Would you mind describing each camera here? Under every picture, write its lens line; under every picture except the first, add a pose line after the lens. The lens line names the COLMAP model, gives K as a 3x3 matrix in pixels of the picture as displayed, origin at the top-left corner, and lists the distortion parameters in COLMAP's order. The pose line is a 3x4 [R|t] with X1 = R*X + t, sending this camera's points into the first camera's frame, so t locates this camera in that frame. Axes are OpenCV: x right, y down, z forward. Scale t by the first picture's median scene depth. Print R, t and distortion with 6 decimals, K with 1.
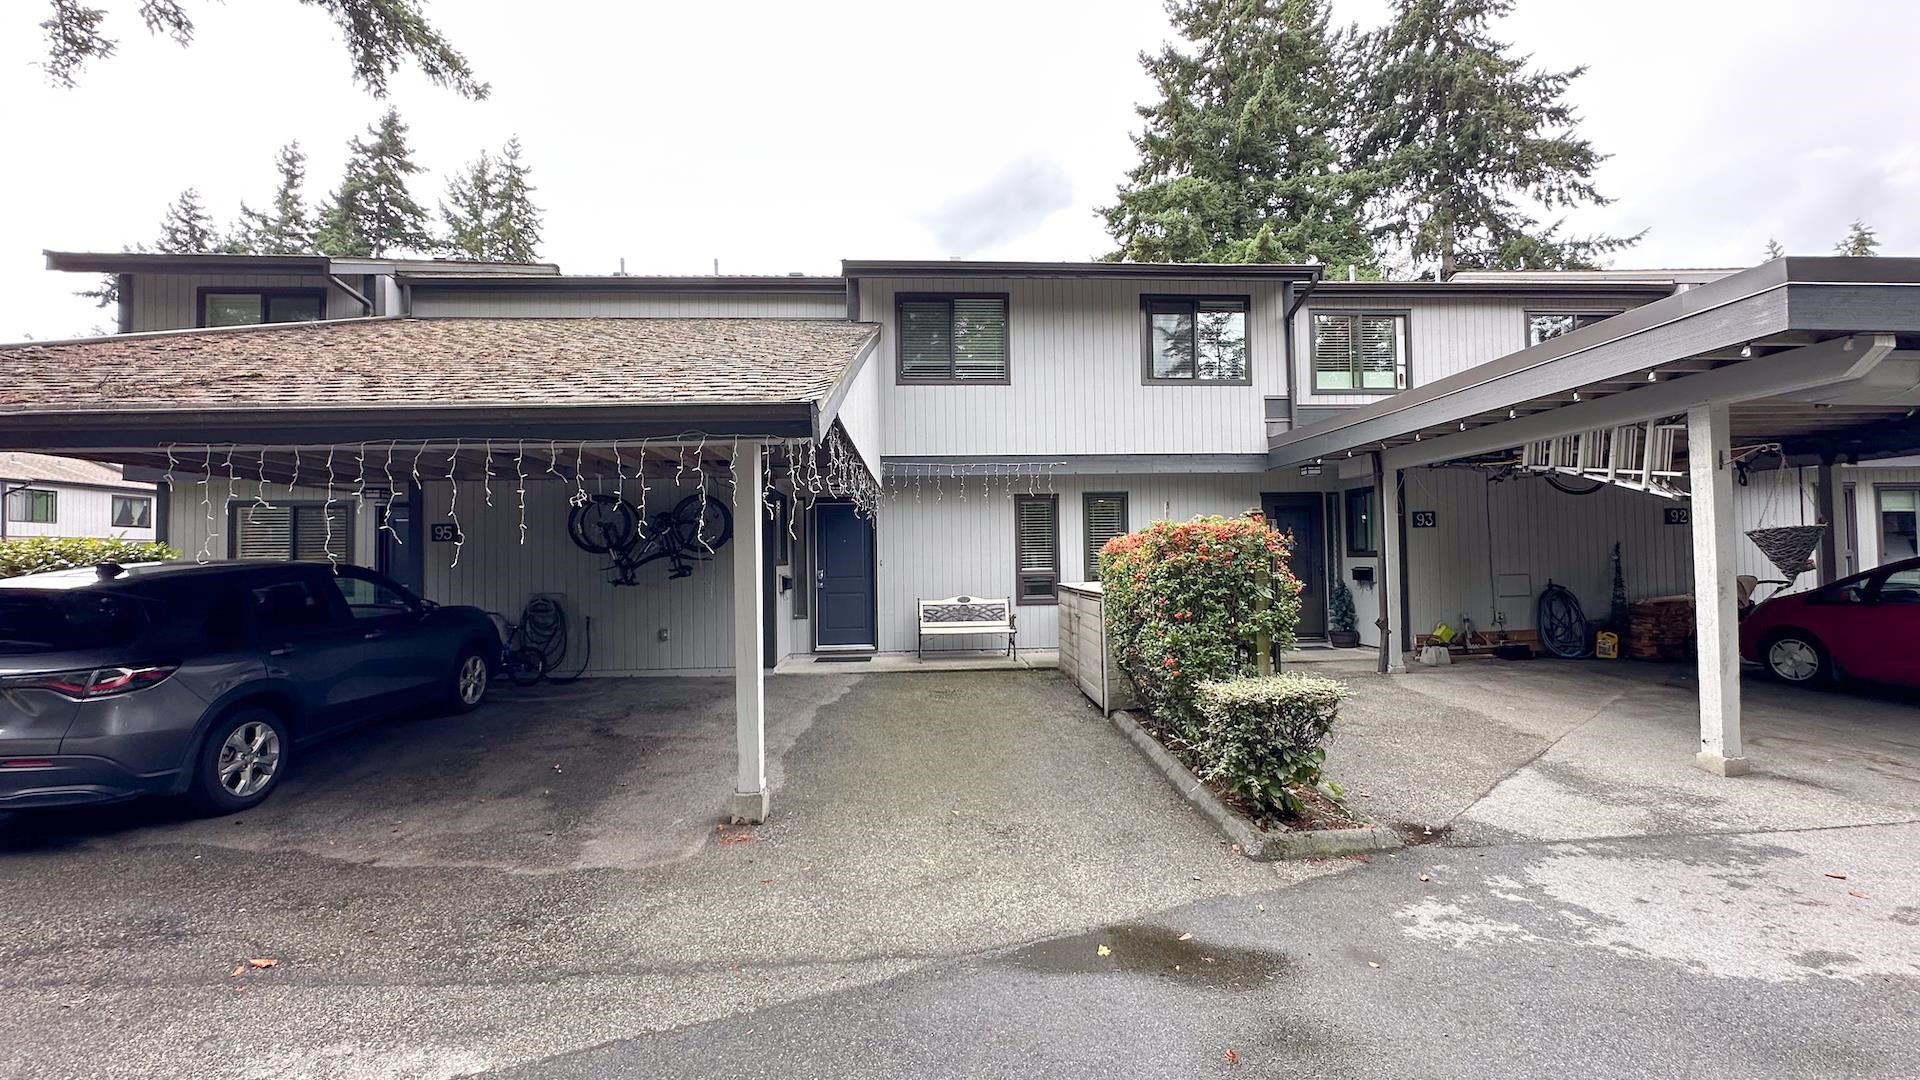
lens RADIAL K [[766.0, 0, 963.1], [0, 766.0, 543.1], [0, 0, 1]] dist [-0.003405, 0.000073]
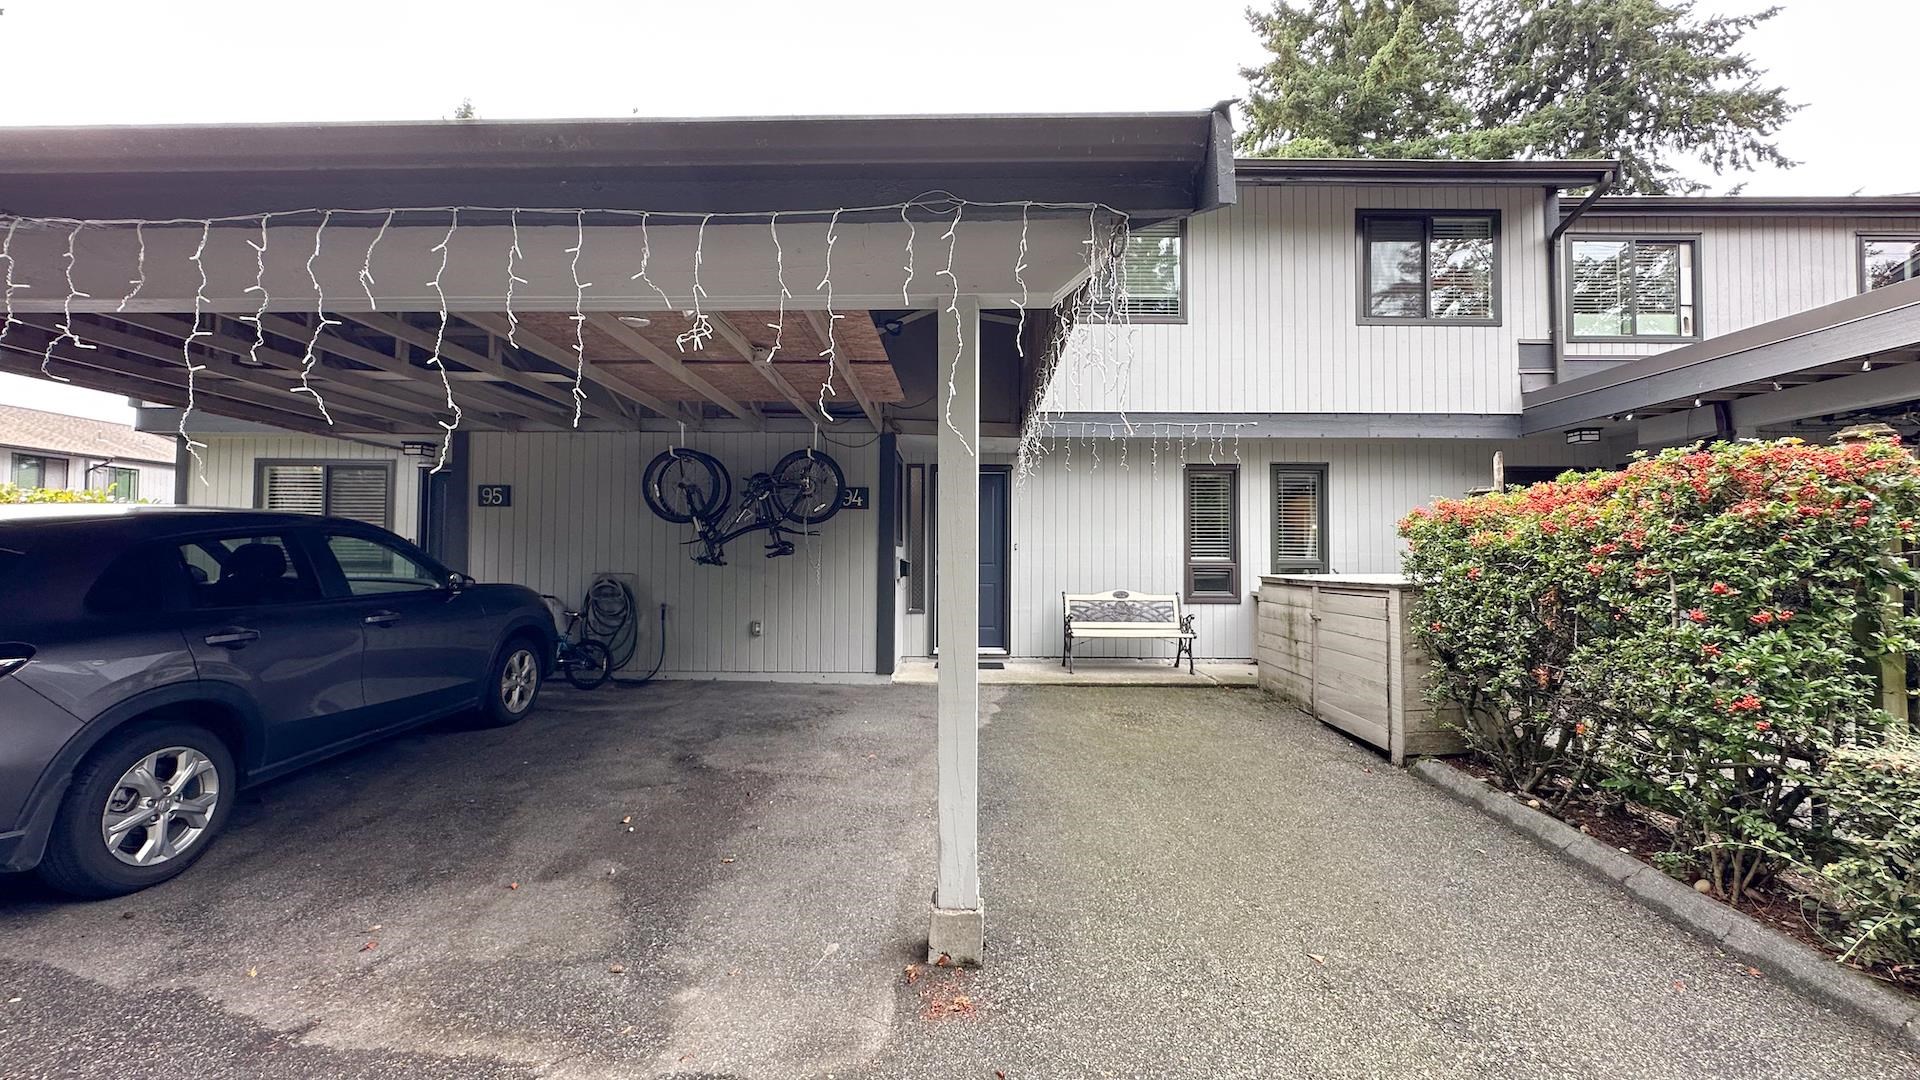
lens RADIAL K [[766.0, 0, 963.1], [0, 766.0, 543.1], [0, 0, 1]] dist [-0.003405, 0.000073]
pose [[0.997565, 0.018960, -0.067123, -0.125603], [-0.019108, 0.999816, -0.001560, 0.028227], [0.067081, 0.002839, 0.997743, 0.223212]]
